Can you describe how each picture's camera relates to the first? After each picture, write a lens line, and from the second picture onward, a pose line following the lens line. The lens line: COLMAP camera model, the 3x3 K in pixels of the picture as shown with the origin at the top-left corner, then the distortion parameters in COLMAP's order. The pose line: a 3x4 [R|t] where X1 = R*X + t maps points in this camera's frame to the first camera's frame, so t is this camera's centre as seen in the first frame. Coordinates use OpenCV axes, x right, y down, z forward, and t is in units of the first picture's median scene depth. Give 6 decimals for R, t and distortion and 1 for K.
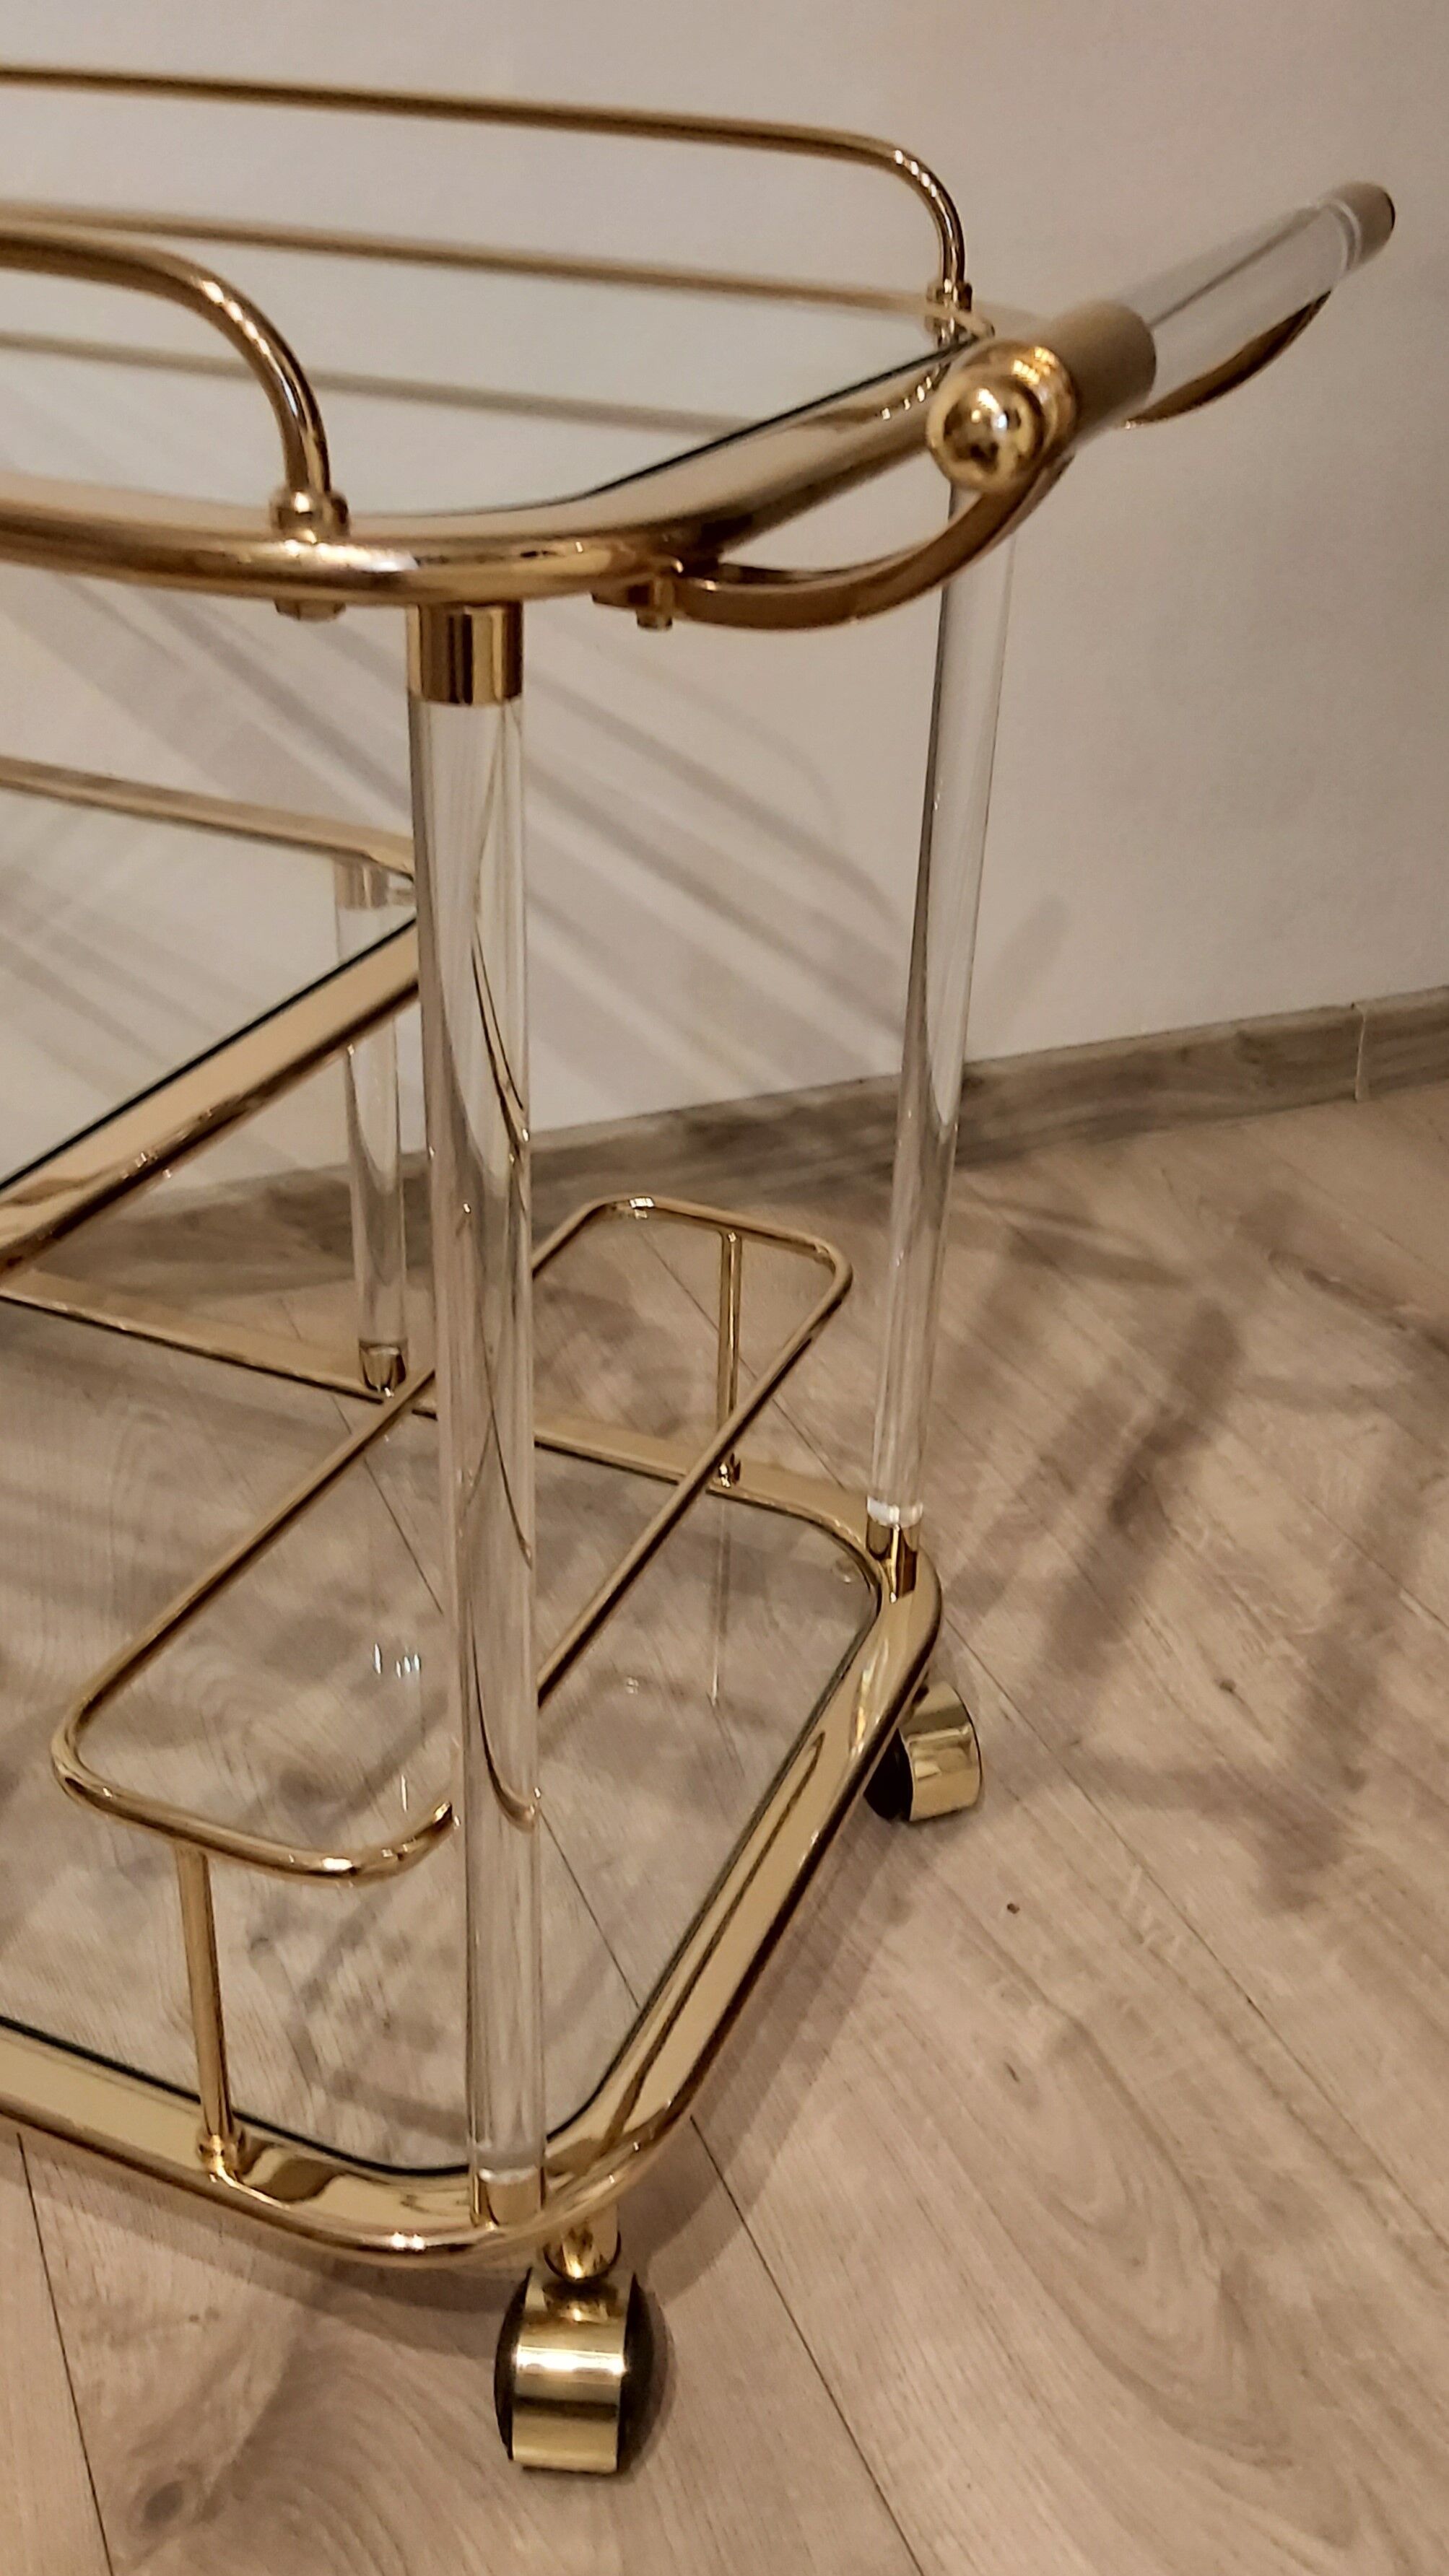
lens RADIAL K [[2269.3, 0, 724.5], [0, 2269.3, 1288.0], [0, 0, 1]] dist [0.139935, -0.246792]
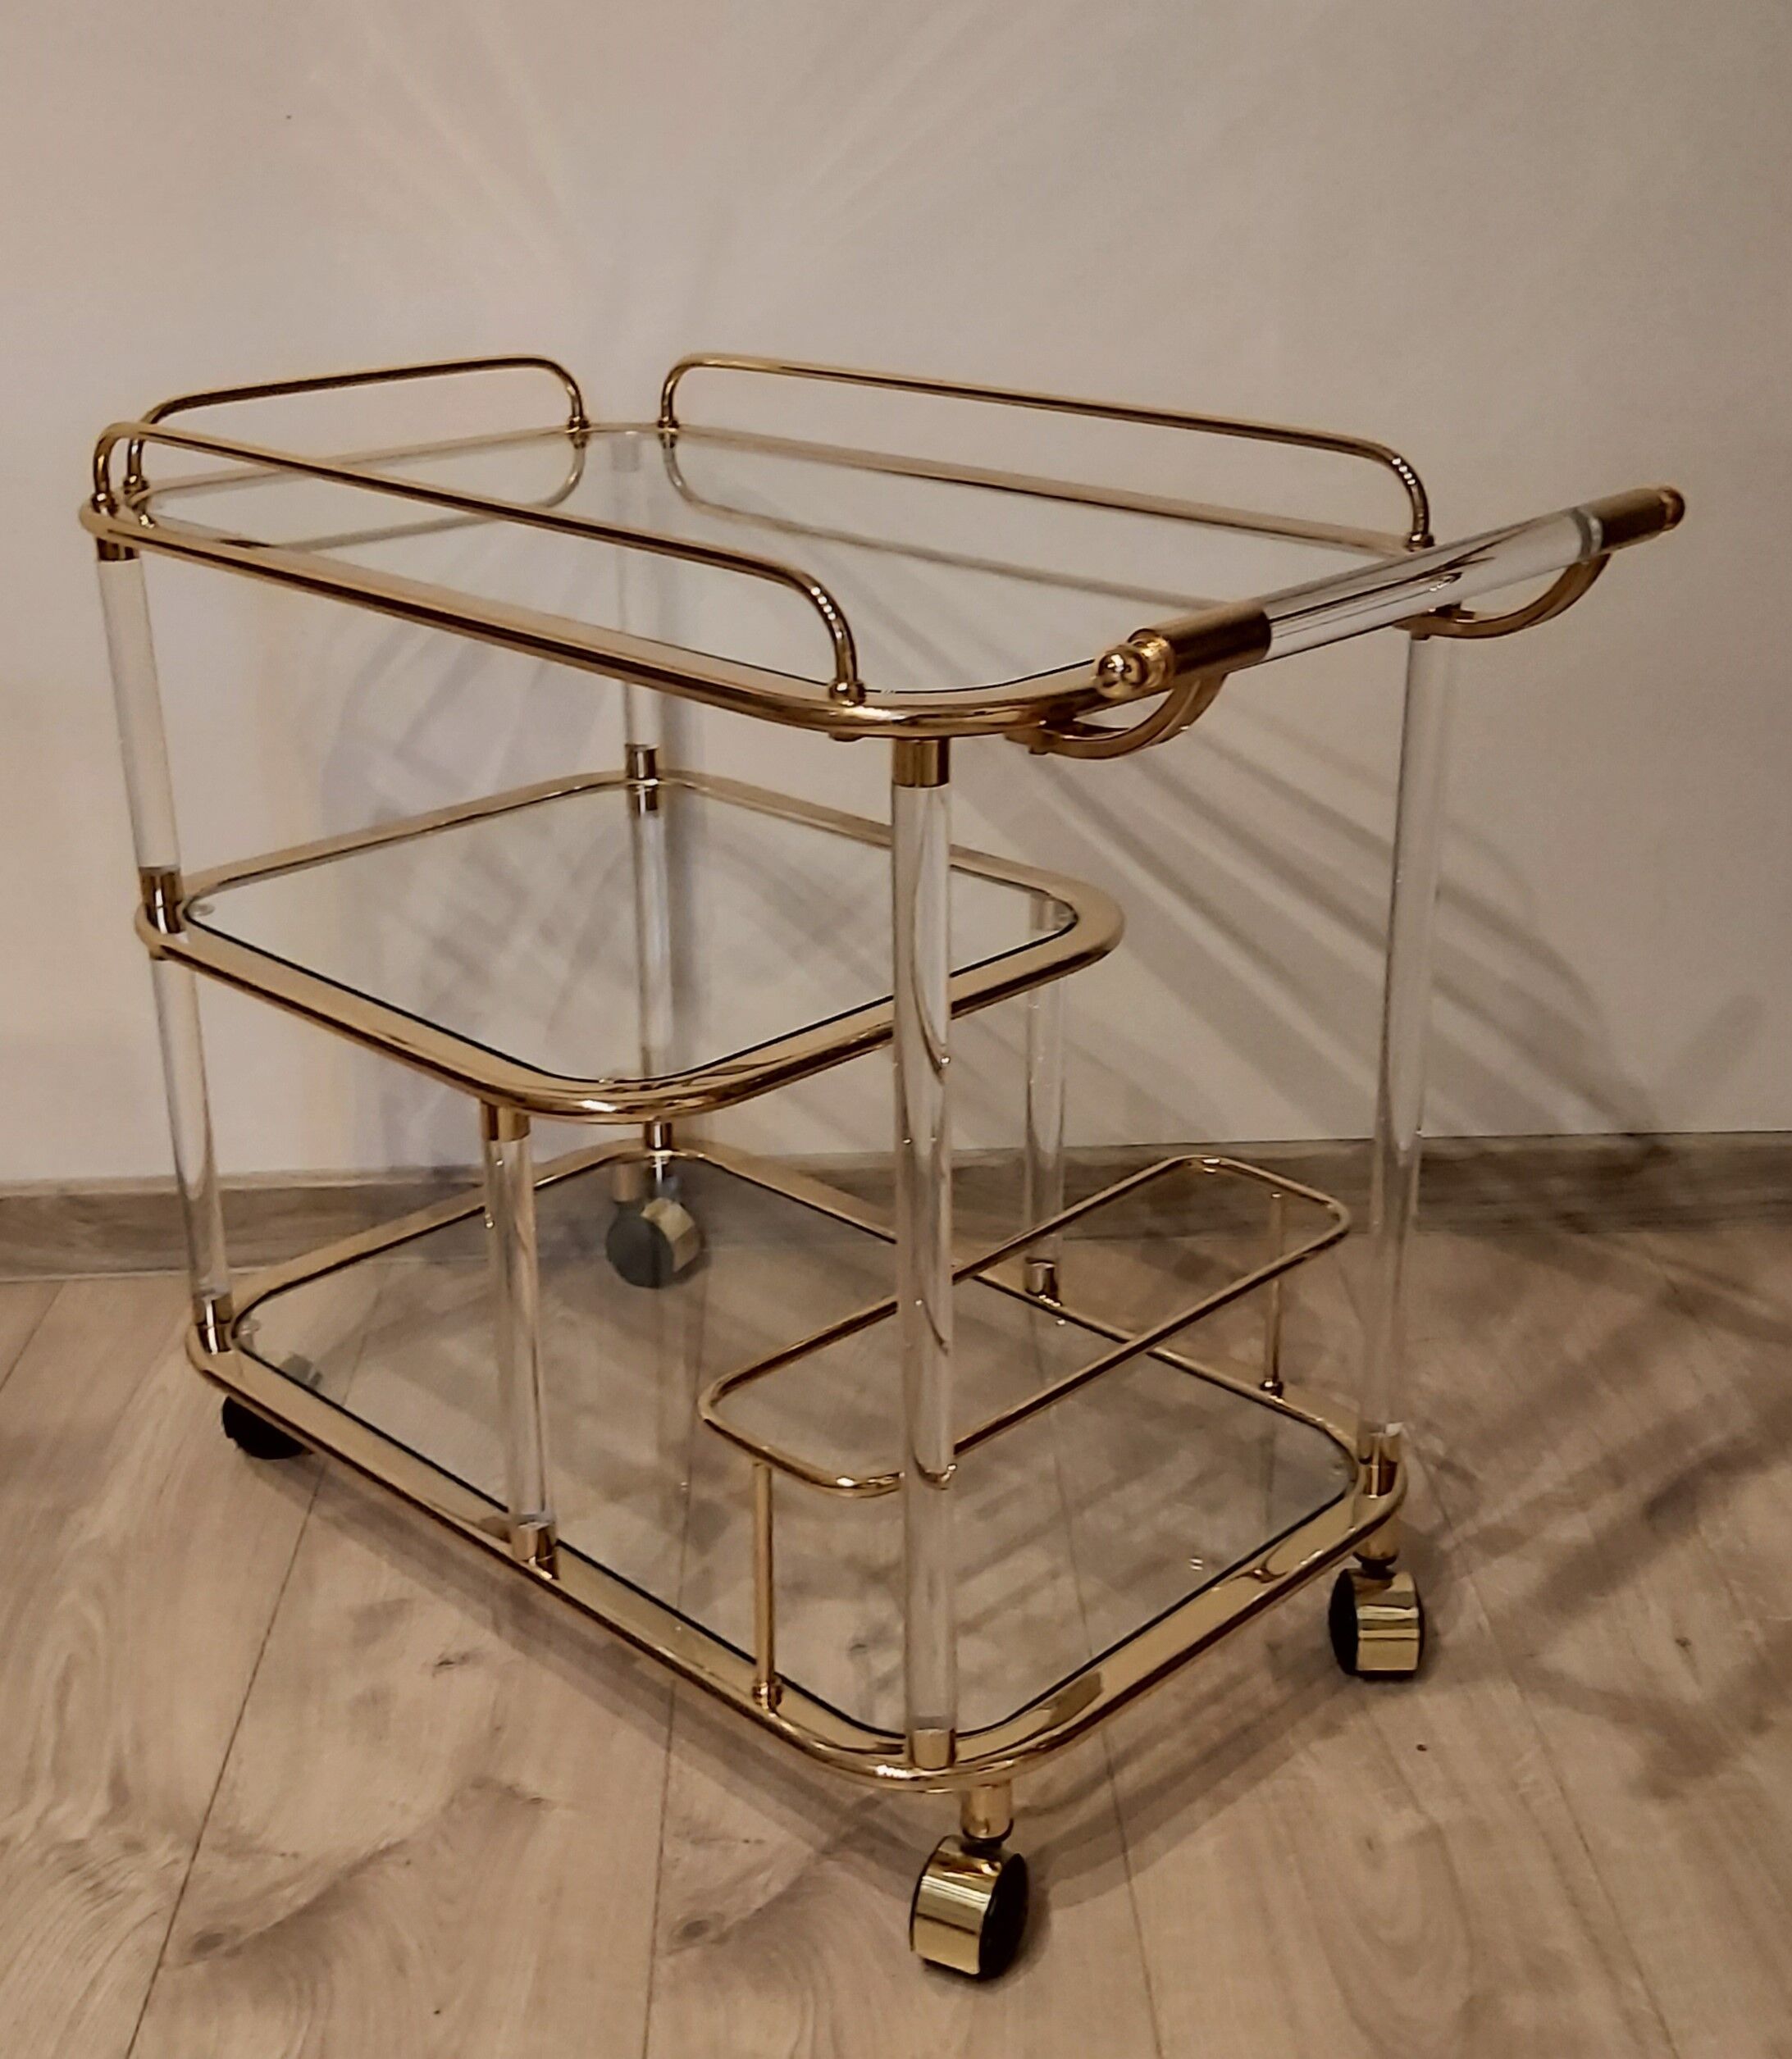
lens RADIAL K [[2545.9, 0, 882.7], [0, 2545.9, 1028.9], [0, 0, 1]] dist [0.050122, -0.041772]
pose [[0.928779, 0.099876, -0.356924, 0.307790], [-0.154116, 0.979877, -0.126843, 0.105953], [0.337073, 0.172817, 0.925482, -0.458861]]
